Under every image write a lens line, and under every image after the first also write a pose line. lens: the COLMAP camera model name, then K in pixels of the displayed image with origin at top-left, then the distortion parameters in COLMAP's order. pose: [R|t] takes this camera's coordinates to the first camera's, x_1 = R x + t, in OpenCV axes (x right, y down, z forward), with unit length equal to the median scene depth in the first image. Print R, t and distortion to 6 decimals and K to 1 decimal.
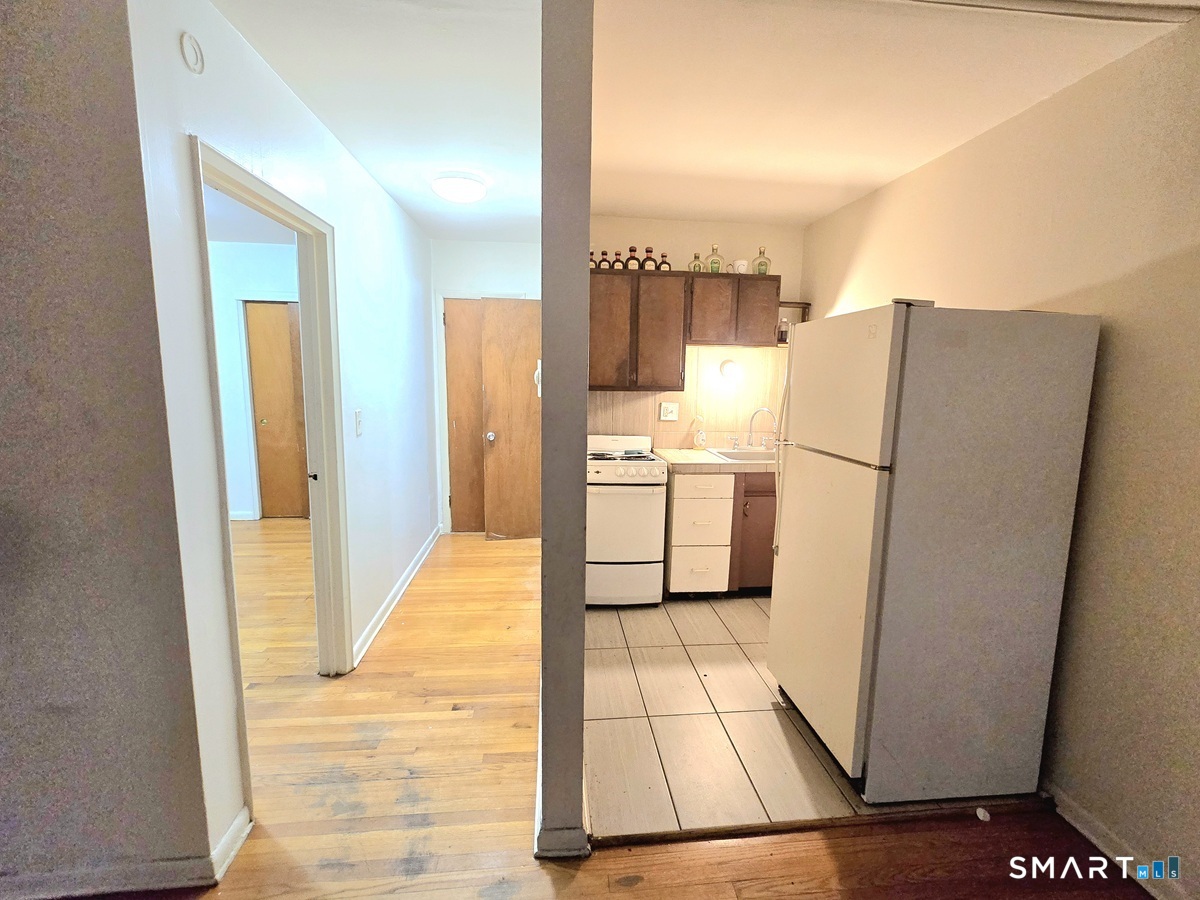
lens RADIAL K [[556.6, 0, 614.3], [0, 556.6, 451.2], [0, 0, 1]] dist [-0.000487, -0.000376]
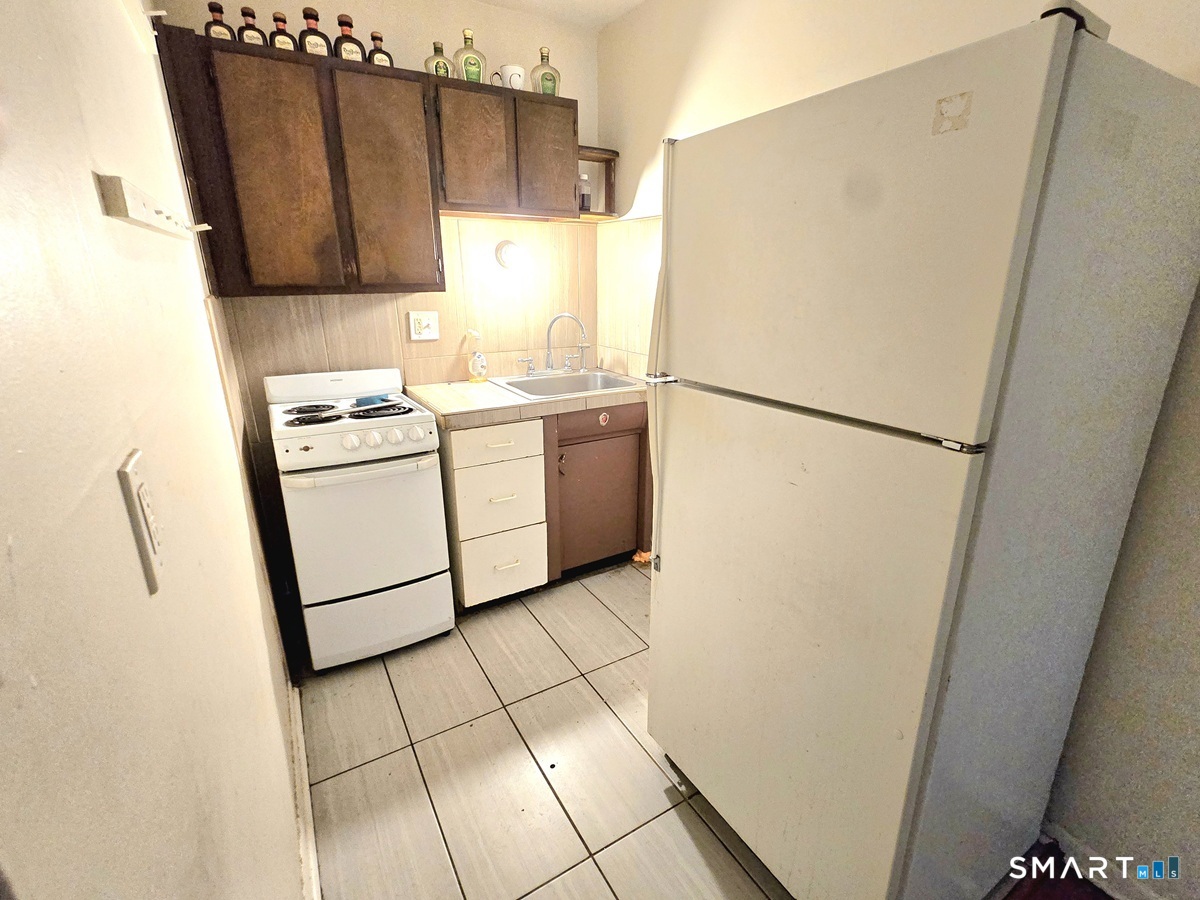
lens RADIAL K [[556.6, 0, 614.3], [0, 556.6, 451.2], [0, 0, 1]] dist [-0.000487, -0.000376]
pose [[0.905453, -0.145356, 0.398782, 0.023759], [0.076586, 0.980062, 0.183341, -0.034179], [-0.417481, -0.135465, 0.898531, 0.356754]]
